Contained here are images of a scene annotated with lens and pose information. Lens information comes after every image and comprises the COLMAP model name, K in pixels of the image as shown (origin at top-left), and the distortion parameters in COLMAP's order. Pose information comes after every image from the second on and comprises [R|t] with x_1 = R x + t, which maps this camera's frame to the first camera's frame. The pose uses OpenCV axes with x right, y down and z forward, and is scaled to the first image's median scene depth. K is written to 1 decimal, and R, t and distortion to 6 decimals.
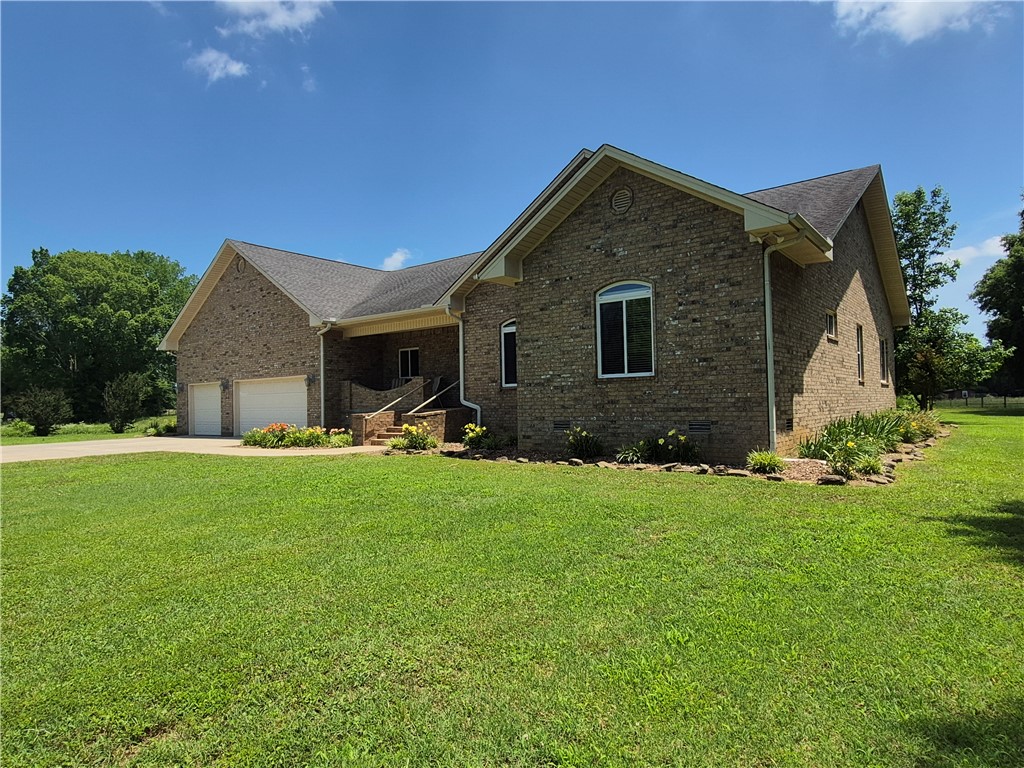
lens RADIAL K [[406.5, 0, 512.0], [0, 406.5, 384.0], [0, 0, 1]] dist [-0.001714, -0.000030]
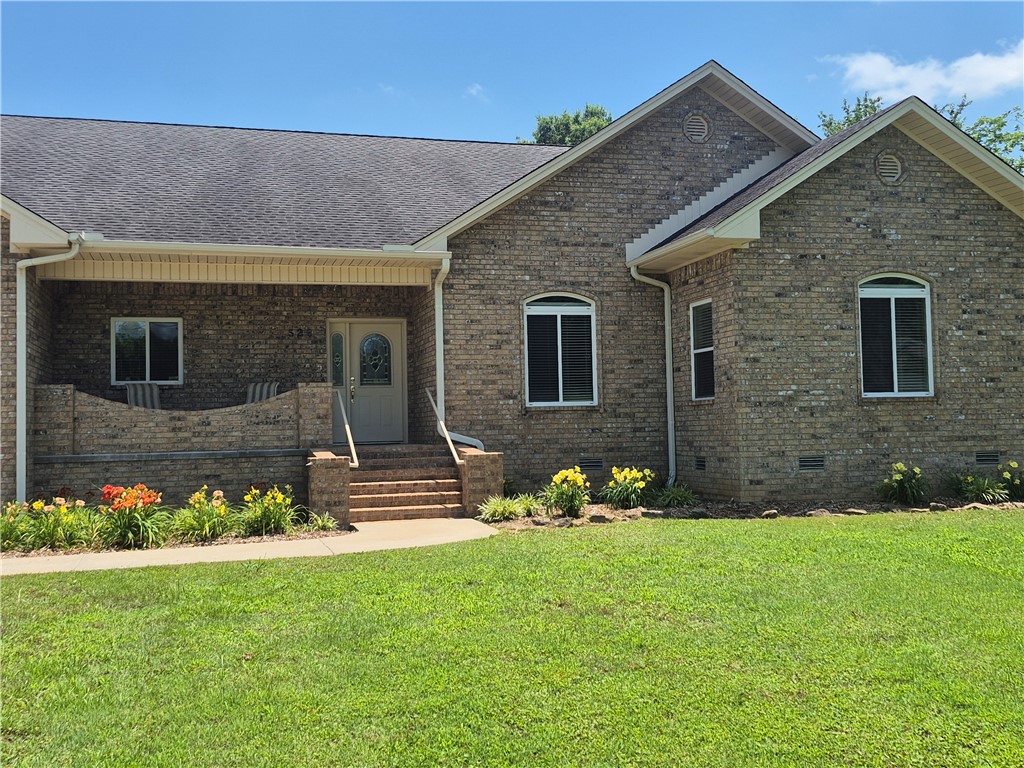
lens RADIAL K [[710.1, 0, 512.0], [0, 710.1, 384.0], [0, 0, 1]] dist [0.078922, -0.069441]
pose [[0.810177, 0.040629, 0.584775, -1.094491], [-0.020321, 0.998942, -0.041250, 0.029139], [-0.585832, 0.021536, 0.810146, 0.312770]]
